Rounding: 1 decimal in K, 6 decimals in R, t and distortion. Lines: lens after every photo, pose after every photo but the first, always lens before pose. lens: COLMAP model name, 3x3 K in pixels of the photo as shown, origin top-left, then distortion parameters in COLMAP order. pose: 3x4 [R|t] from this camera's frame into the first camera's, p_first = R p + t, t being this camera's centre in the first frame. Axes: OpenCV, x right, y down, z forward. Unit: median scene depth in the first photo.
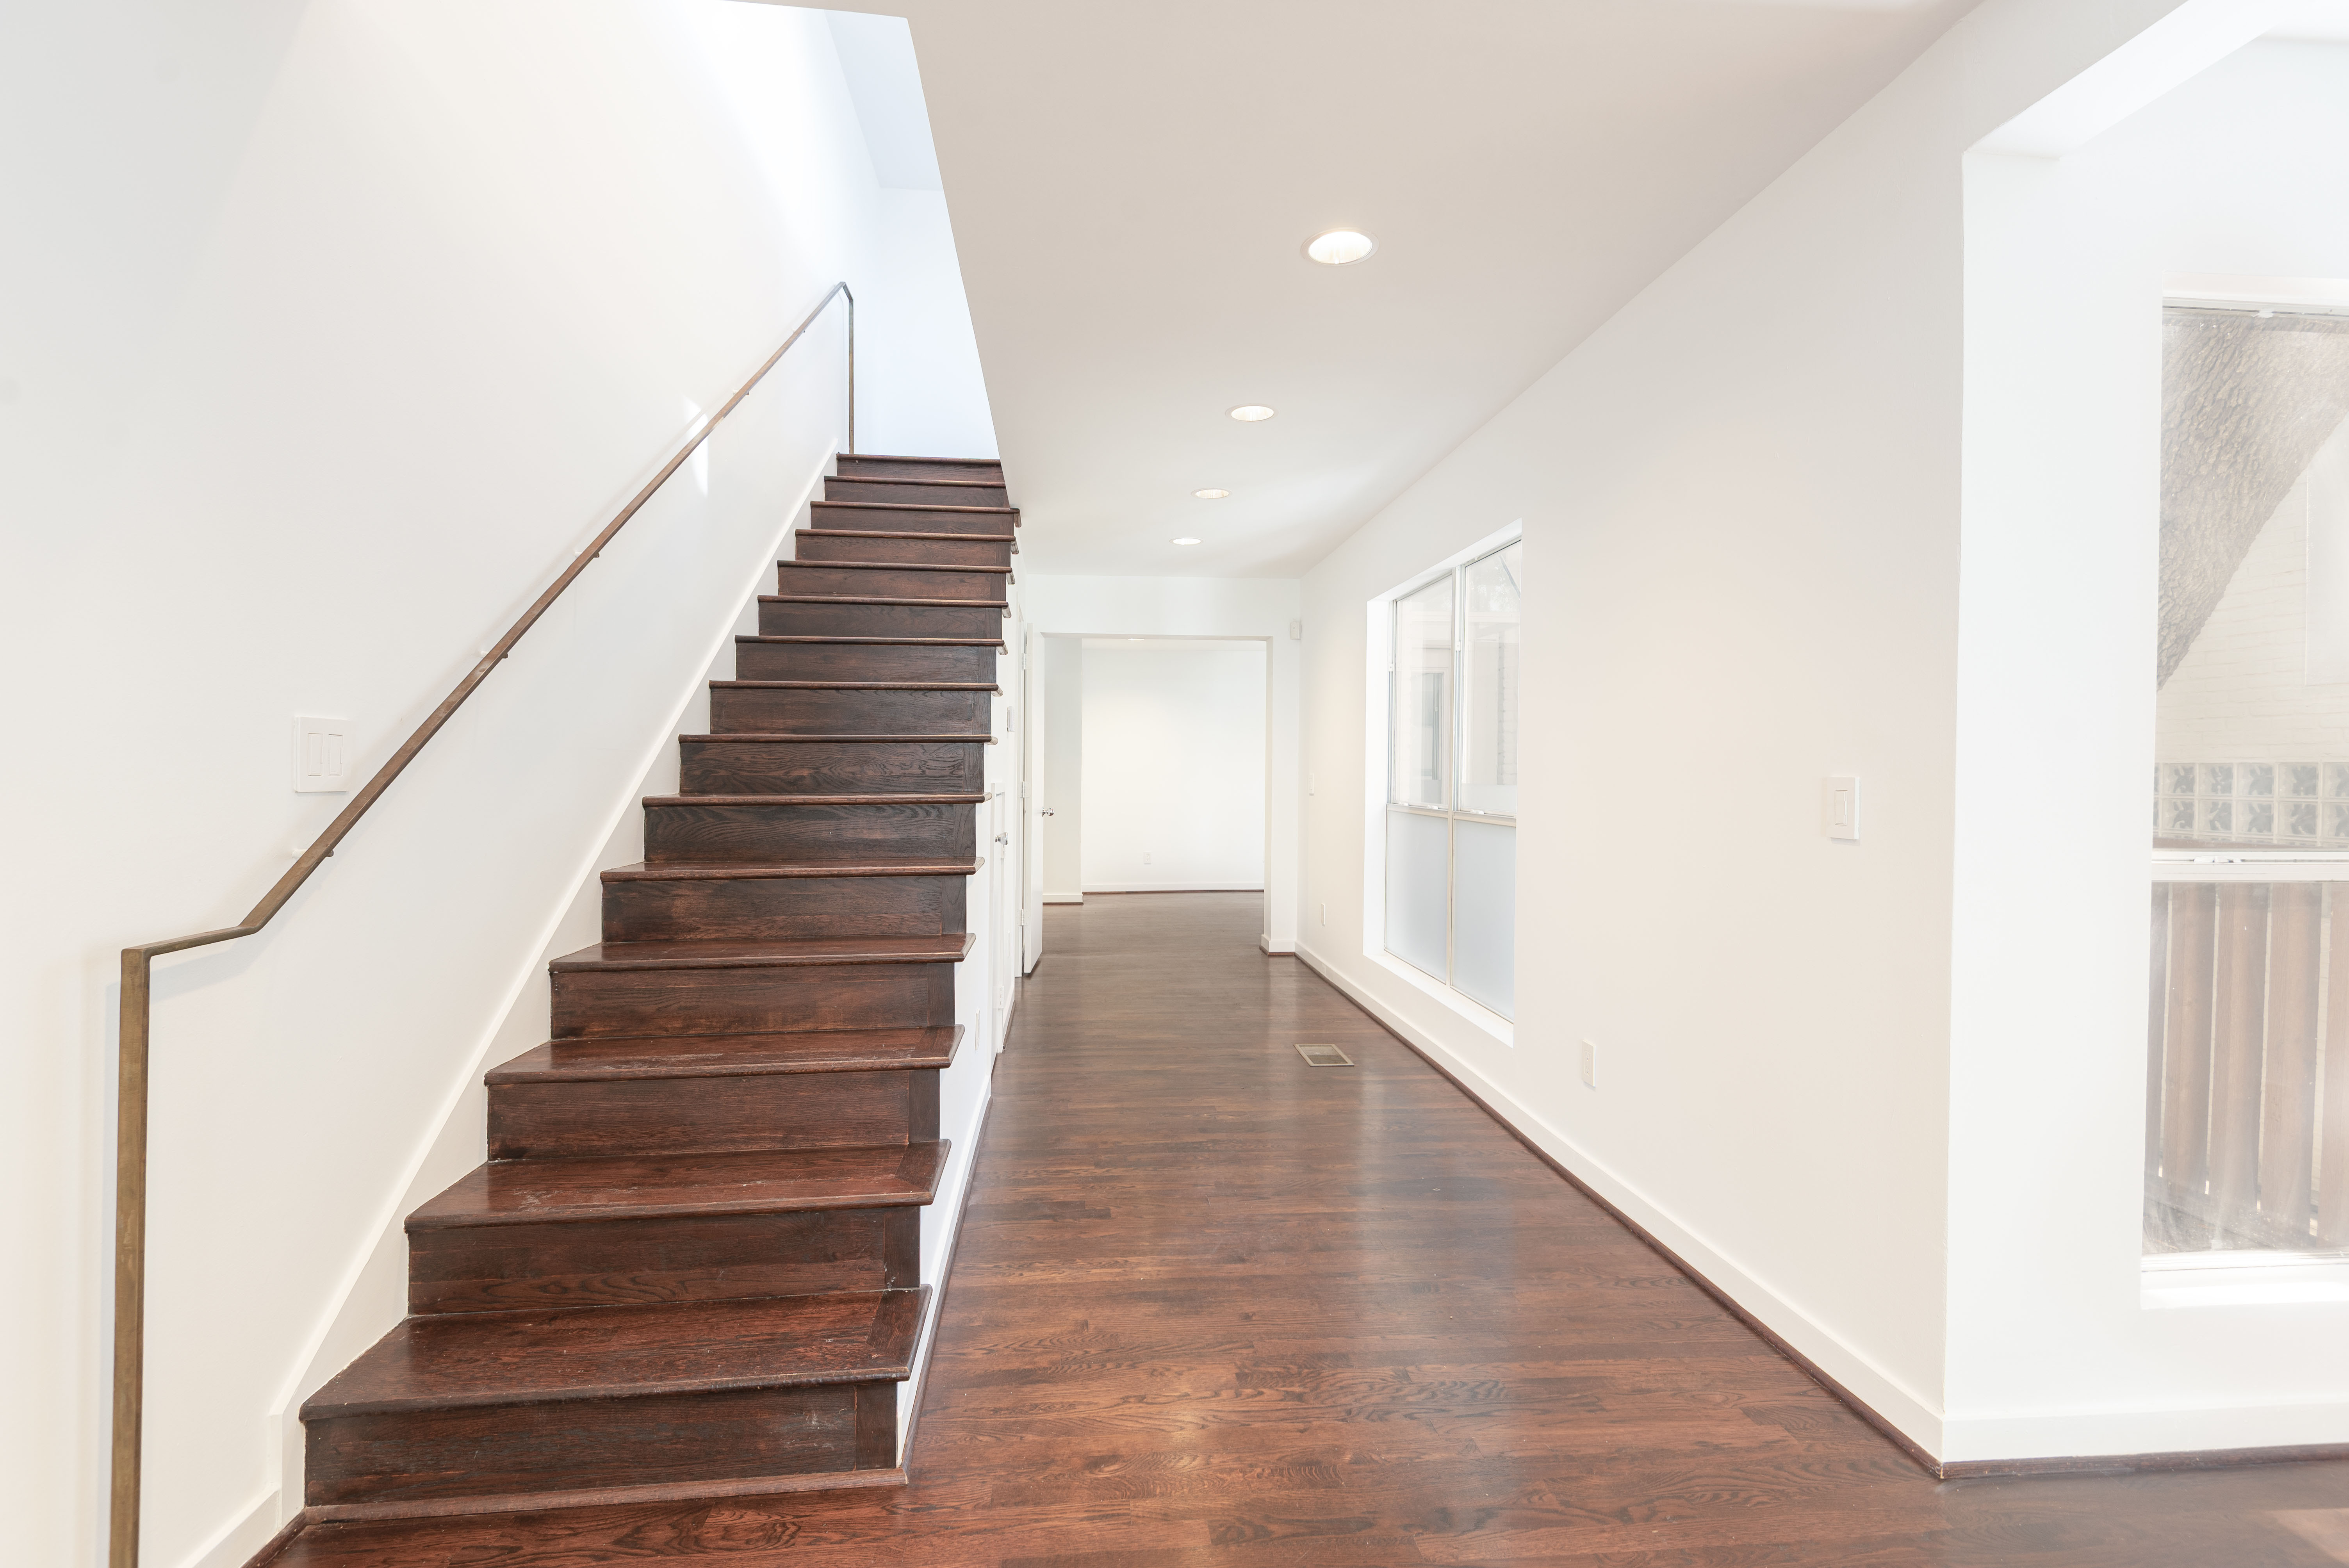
lens RADIAL K [[1055.7, 0, 1174.5], [0, 1055.7, 784.0], [0, 0, 1]] dist [0.031619, -0.024373]
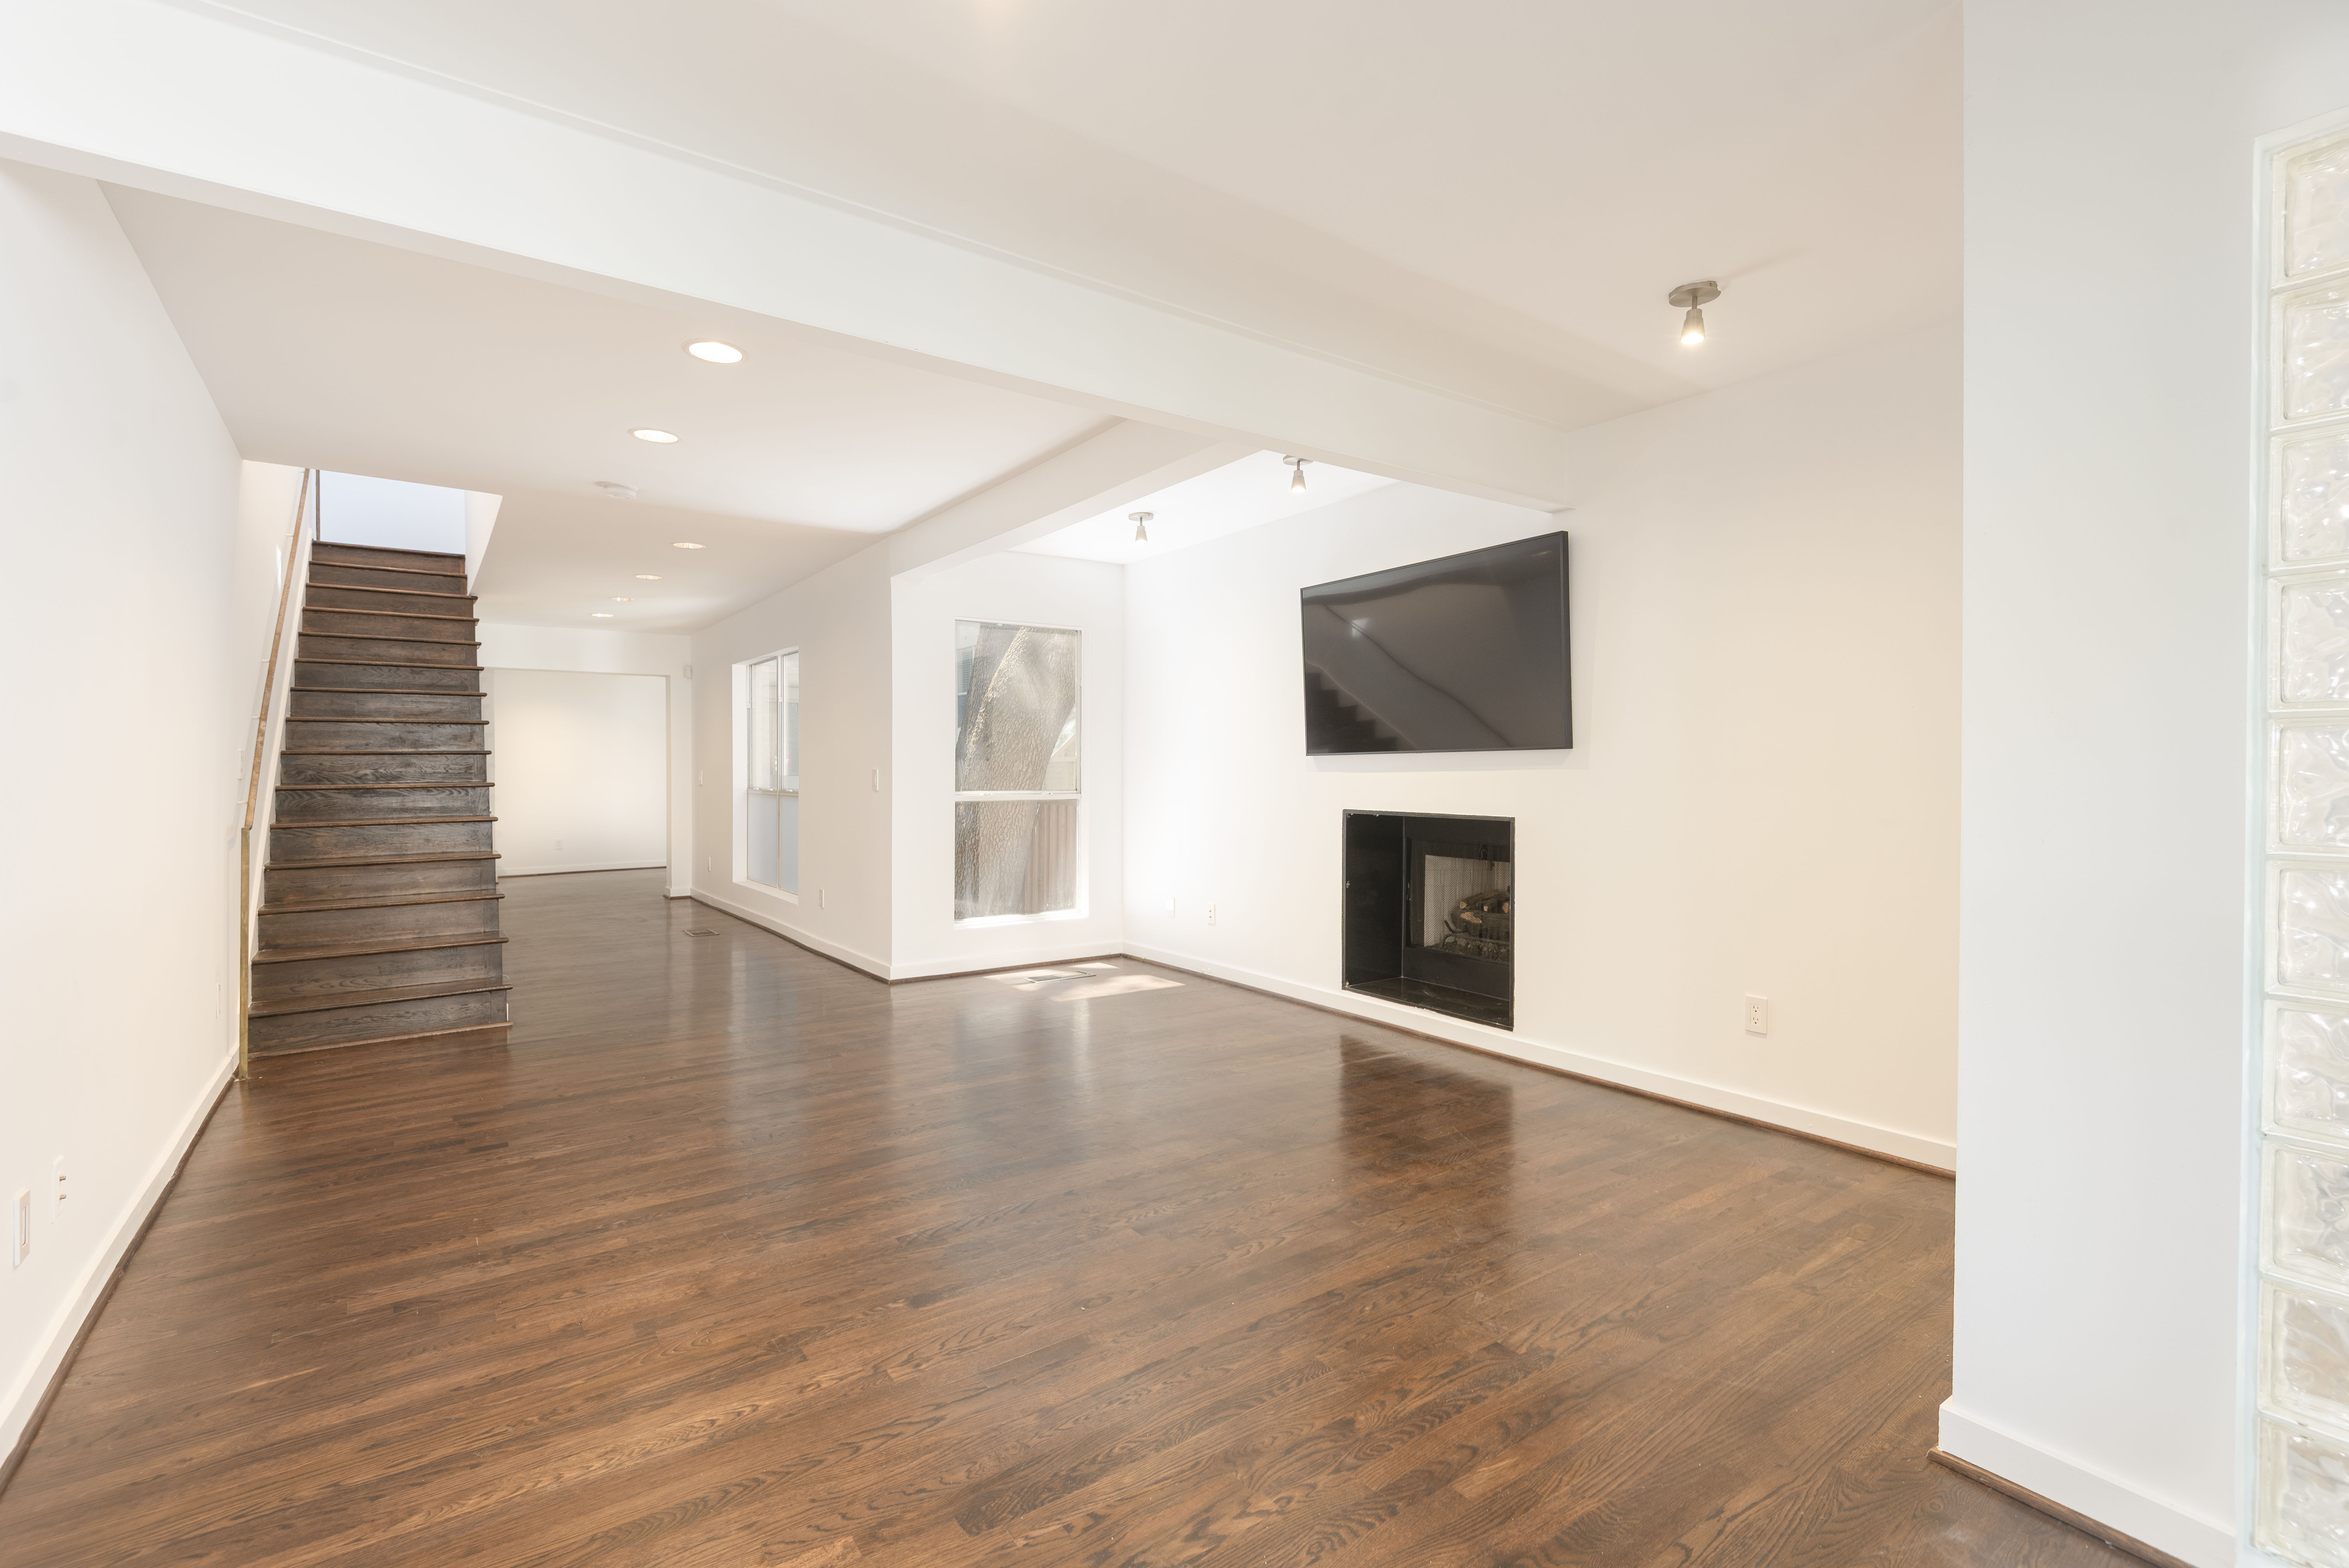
lens RADIAL K [[1054.6, 0, 1174.5], [0, 1054.6, 784.0], [0, 0, 1]] dist [0.042778, -0.000243]
pose [[0.865252, -0.013037, 0.501168, -0.079385], [0.010285, 0.999913, 0.008255, 0.008319], [-0.501232, -0.001988, 0.865311, -1.150998]]
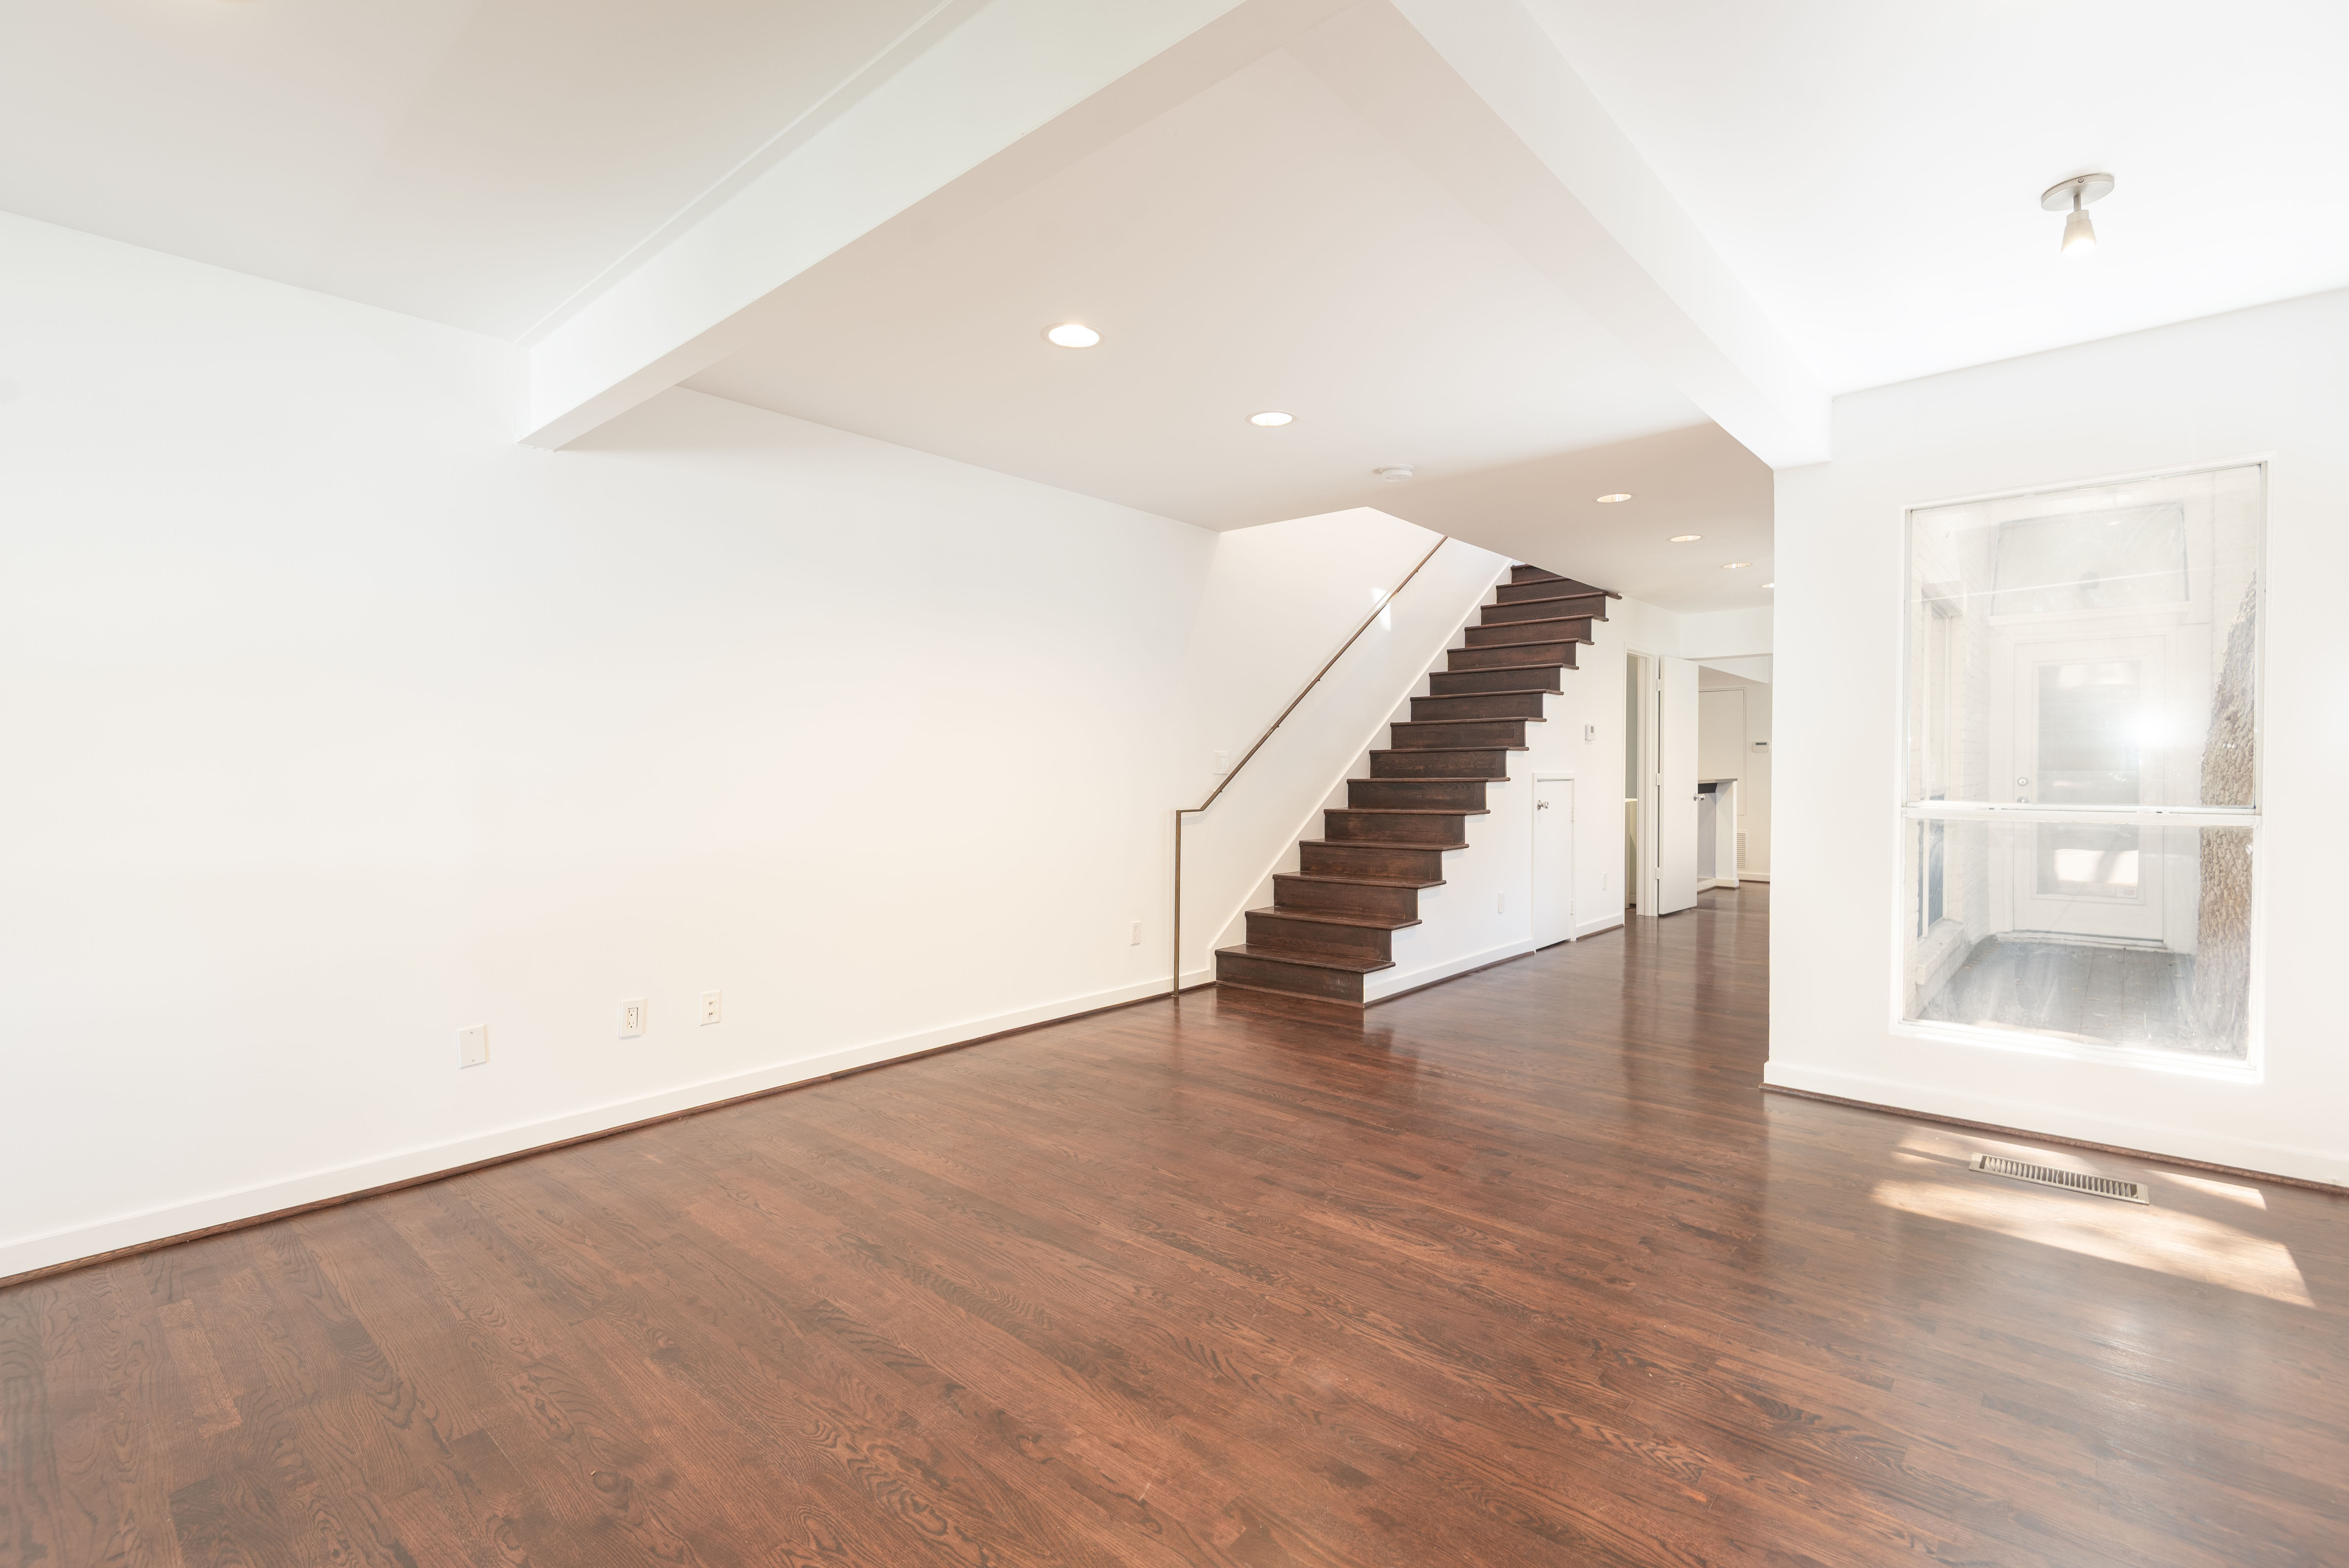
lens RADIAL K [[1055.7, 0, 1174.5], [0, 1055.7, 784.0], [0, 0, 1]] dist [0.031619, -0.024373]
pose [[0.685928, 0.004351, -0.727657, 0.752122], [-0.001646, 0.999989, 0.004427, 0.012309], [0.727668, -0.001839, 0.685927, -0.688302]]
